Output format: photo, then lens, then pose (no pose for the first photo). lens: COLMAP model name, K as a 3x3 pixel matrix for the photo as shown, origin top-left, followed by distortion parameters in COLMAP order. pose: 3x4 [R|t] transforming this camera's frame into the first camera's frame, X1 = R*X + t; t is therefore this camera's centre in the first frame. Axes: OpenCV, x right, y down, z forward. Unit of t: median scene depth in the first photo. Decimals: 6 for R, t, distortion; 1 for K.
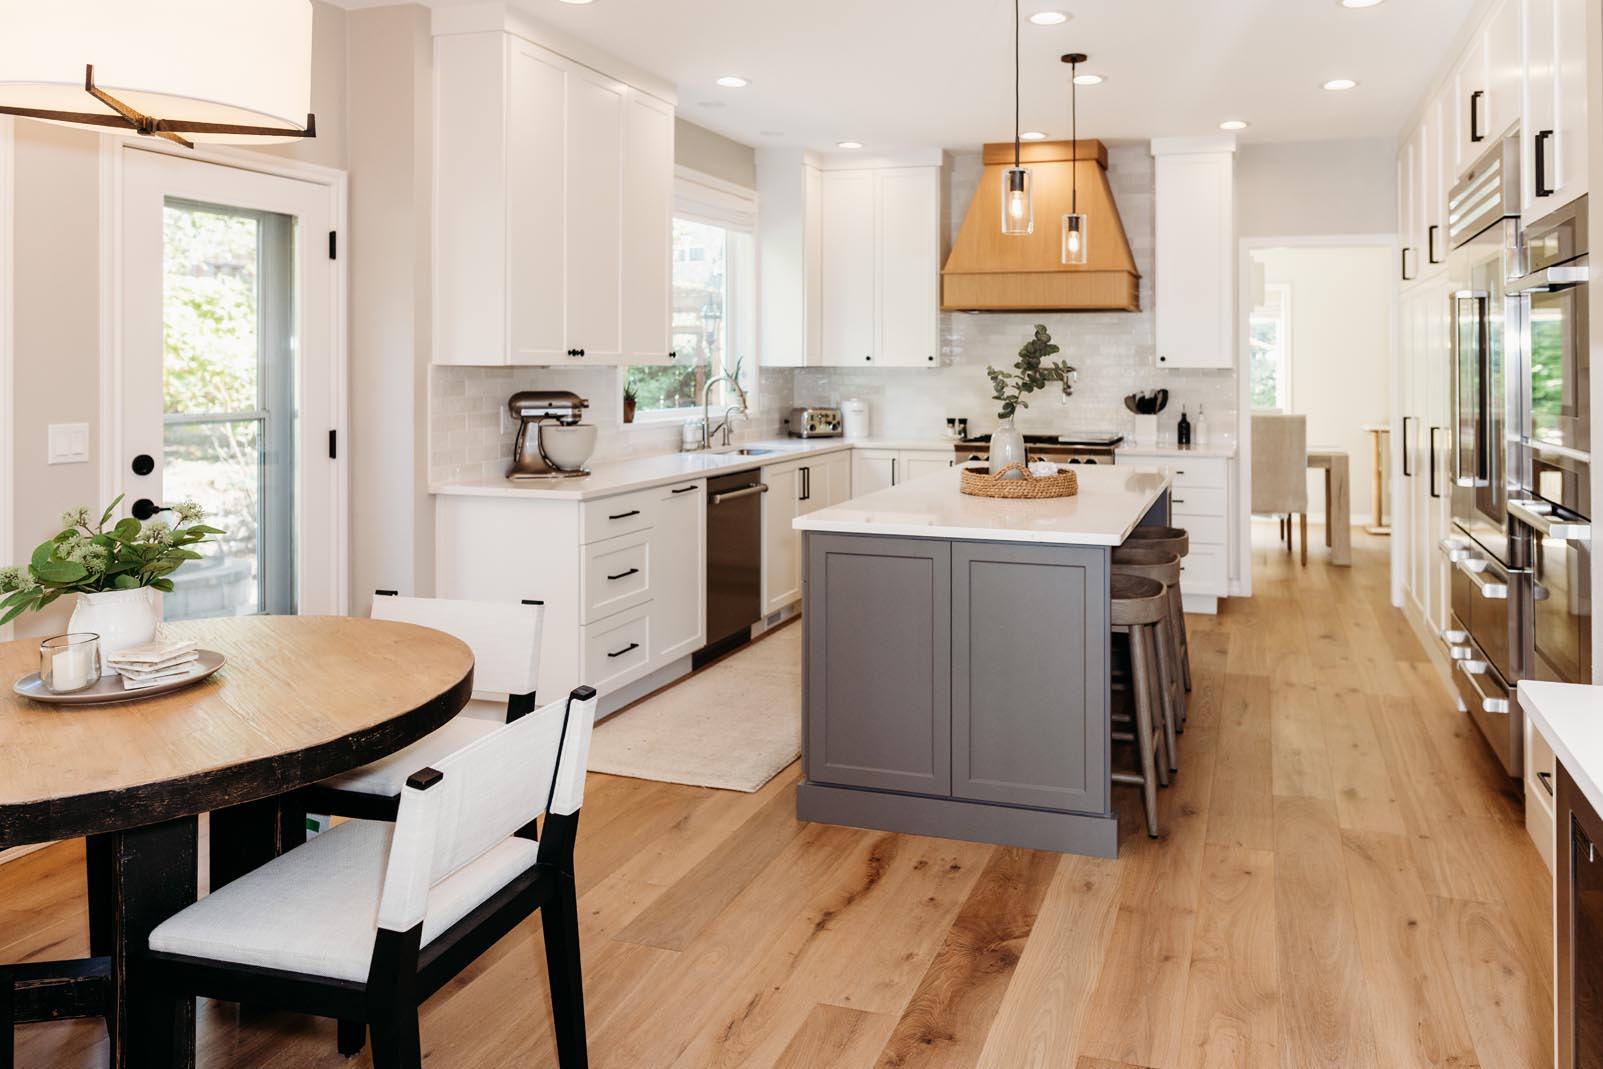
lens RADIAL K [[1137.2, 0, 853.7], [0, 1137.2, 364.8], [0, 0, 1]] dist [-0.018154, -0.000511]
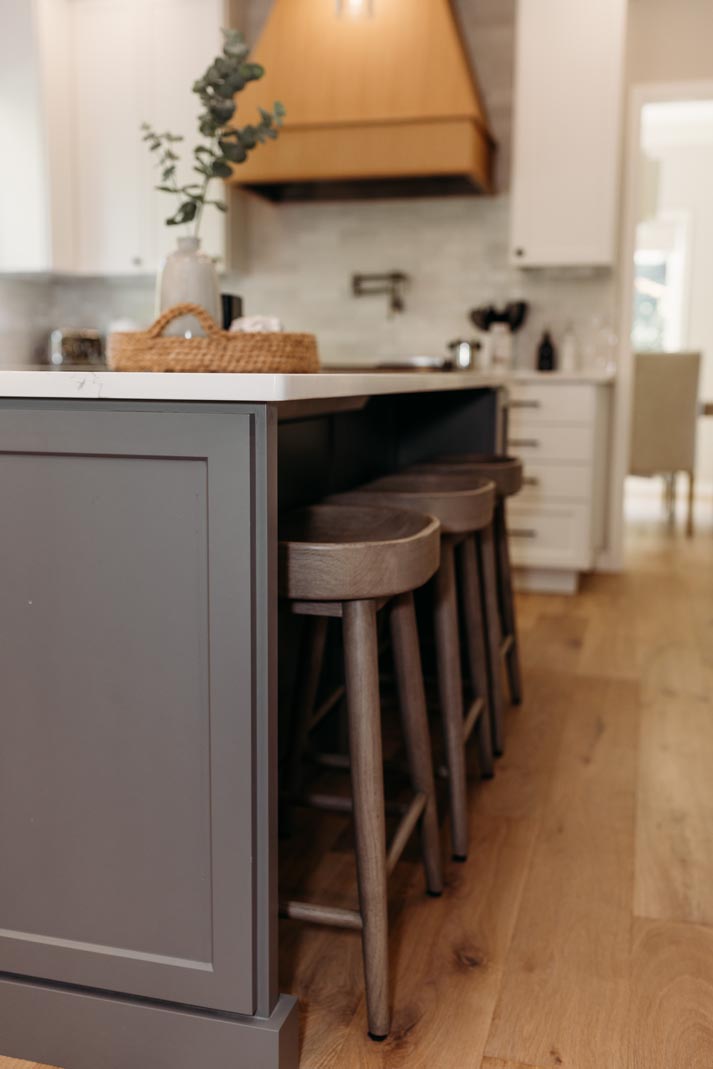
lens RADIAL K [[1069.2, 0, 326.3], [0, 1069.2, 537.3], [0, 0, 1]] dist [0.005807, -0.007408]
pose [[0.998474, -0.000559, 0.055230, 0.136367], [-0.008023, 0.987877, 0.155030, 0.088032], [-0.054647, -0.155237, 0.986365, 0.369988]]
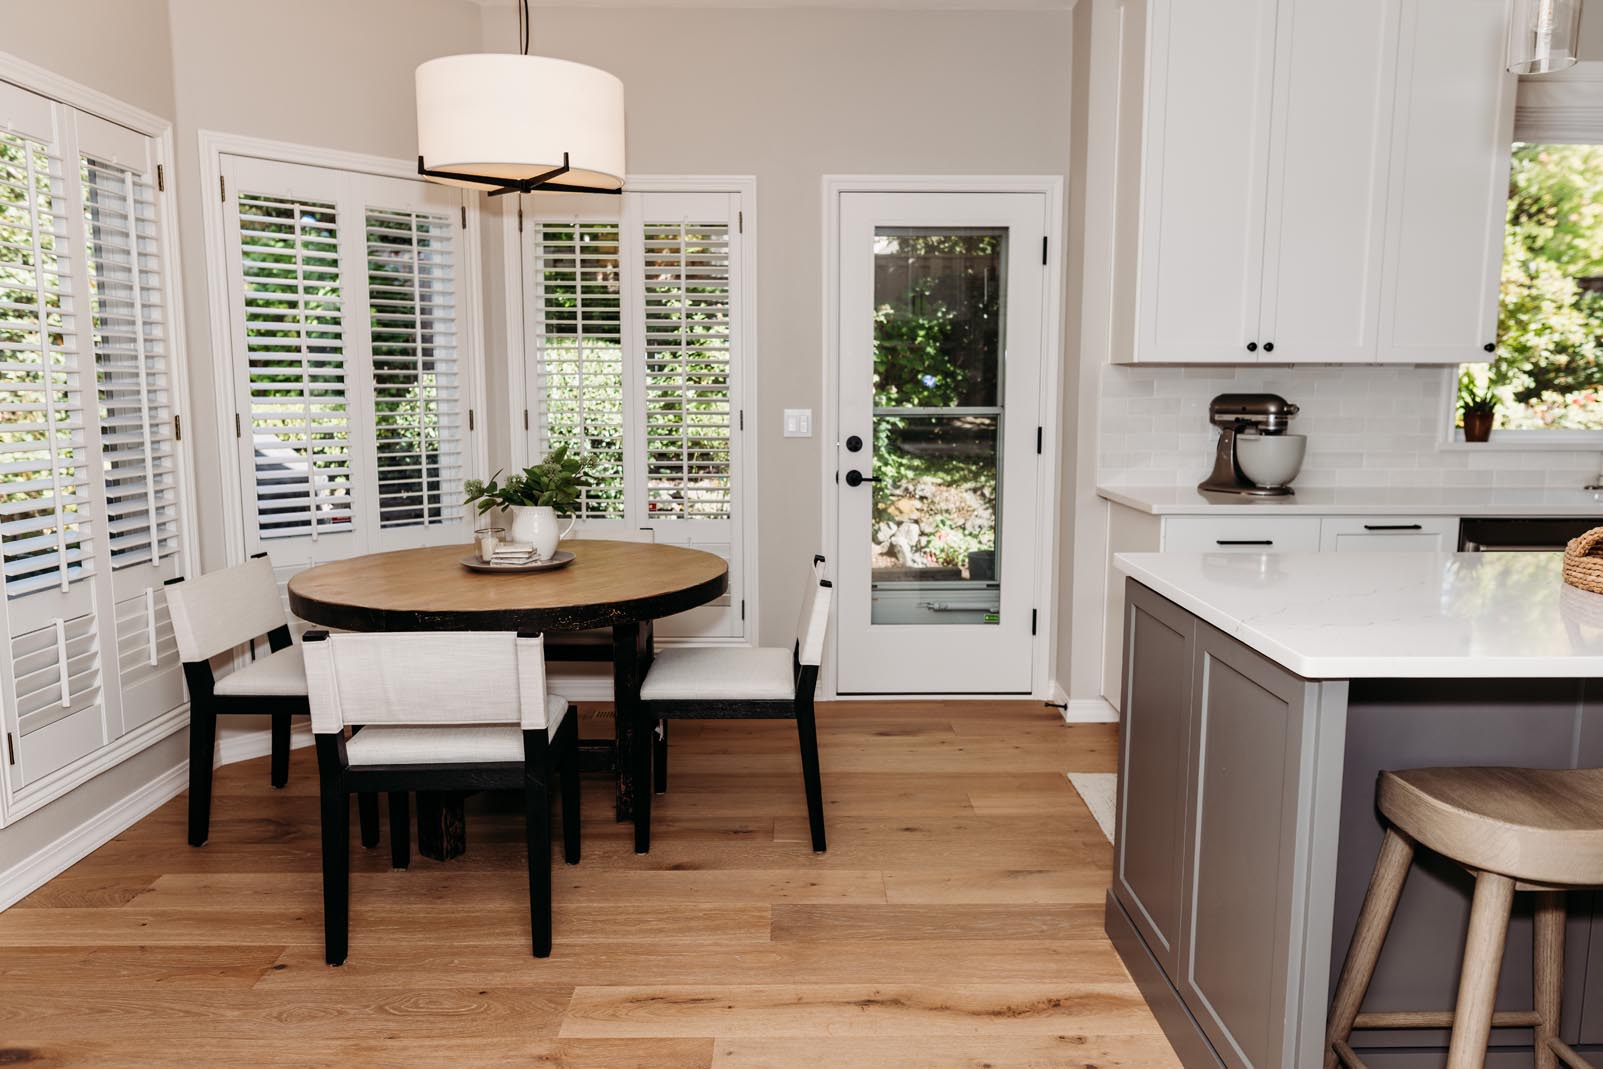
lens RADIAL K [[1071.7, 0, 801.5], [0, 1071.7, 534.5], [0, 0, 1]] dist [0.001116, 0.001331]
pose [[0.340340, 0.127920, -0.931561, 0.357683], [-0.000945, 0.990749, 0.135702, 0.017776], [0.940302, -0.045305, 0.337312, 0.372737]]
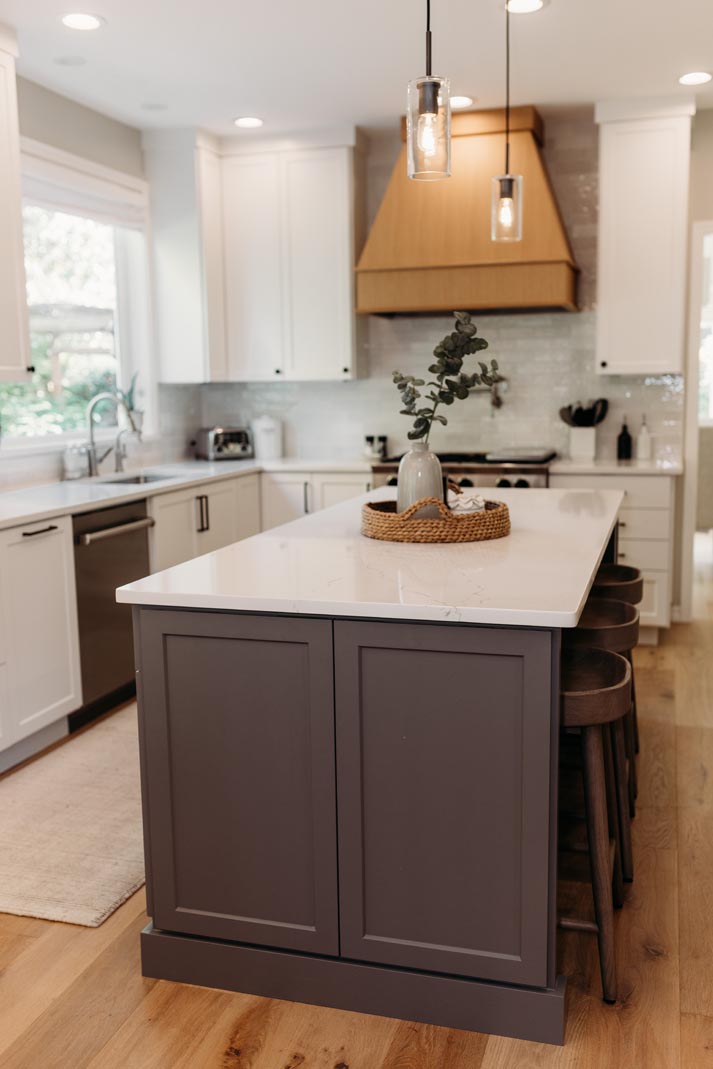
lens RADIAL K [[1017.3, 0, 326.6], [0, 1017.3, 546.1], [0, 0, 1]] dist [-0.005664, -0.003075]
pose [[0.999522, -0.023608, 0.019962, 0.044580], [0.020192, 0.987429, 0.156767, 0.007487], [-0.023412, -0.156289, 0.987434, 0.244338]]
